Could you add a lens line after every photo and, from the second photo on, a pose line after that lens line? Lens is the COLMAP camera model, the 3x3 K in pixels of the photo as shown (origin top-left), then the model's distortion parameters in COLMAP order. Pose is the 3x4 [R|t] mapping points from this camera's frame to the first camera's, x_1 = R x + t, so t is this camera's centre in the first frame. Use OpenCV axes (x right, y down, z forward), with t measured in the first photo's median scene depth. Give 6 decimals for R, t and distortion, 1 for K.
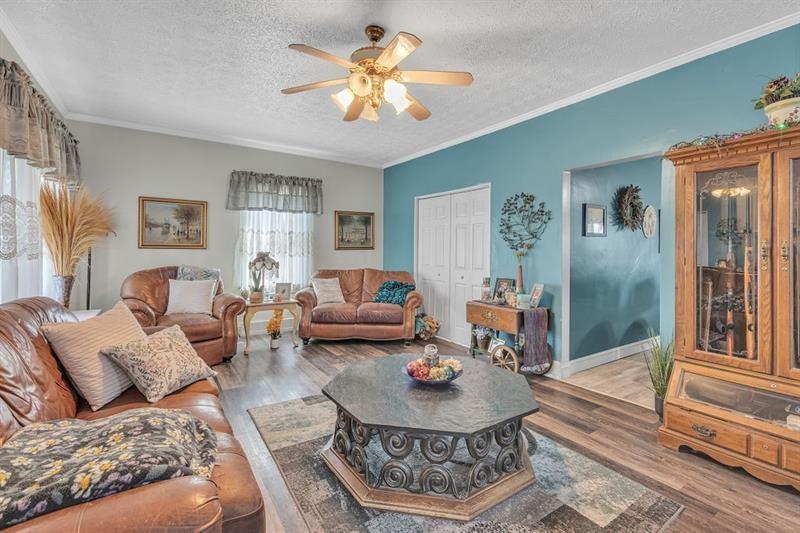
lens RADIAL K [[362.7, 0, 405.1], [0, 362.7, 254.6], [0, 0, 1]] dist [0.002679, 0.000153]
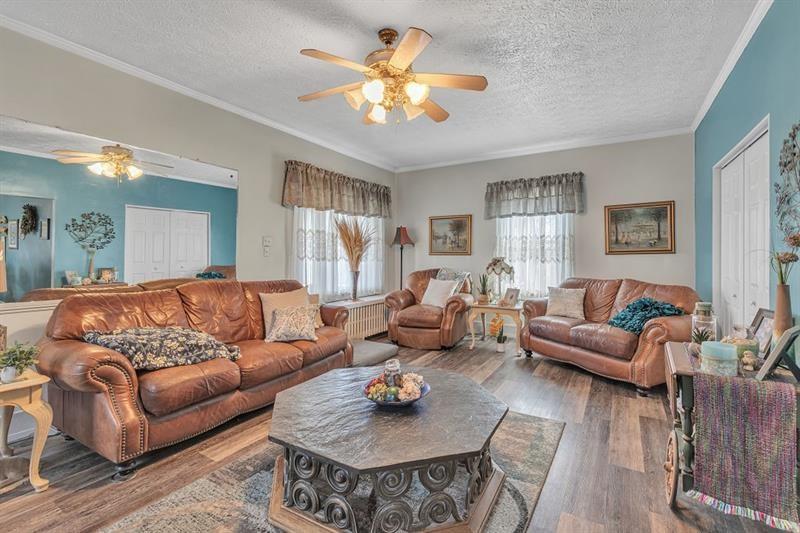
lens RADIAL K [[362.7, 0, 405.1], [0, 362.7, 254.6], [0, 0, 1]] dist [0.002679, 0.000153]
pose [[0.427311, -0.012743, -0.904015, 0.433485], [-0.007324, 0.999819, -0.017556, 0.005570], [0.904075, 0.014123, 0.427140, 0.317828]]
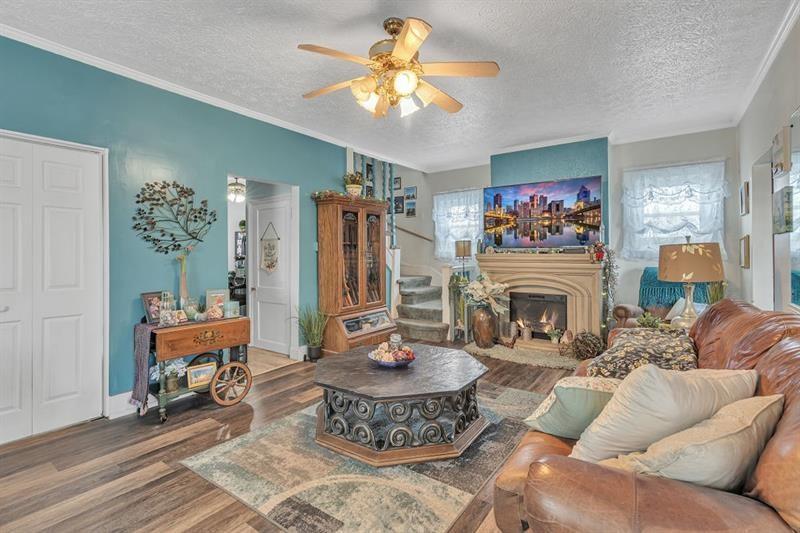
lens RADIAL K [[362.7, 0, 405.1], [0, 362.7, 254.6], [0, 0, 1]] dist [0.002679, 0.000153]
pose [[-0.349339, -0.008072, 0.936962, -0.516805], [0.010278, 0.999870, 0.012445, -0.011876], [-0.936940, 0.013977, -0.349211, 0.679573]]
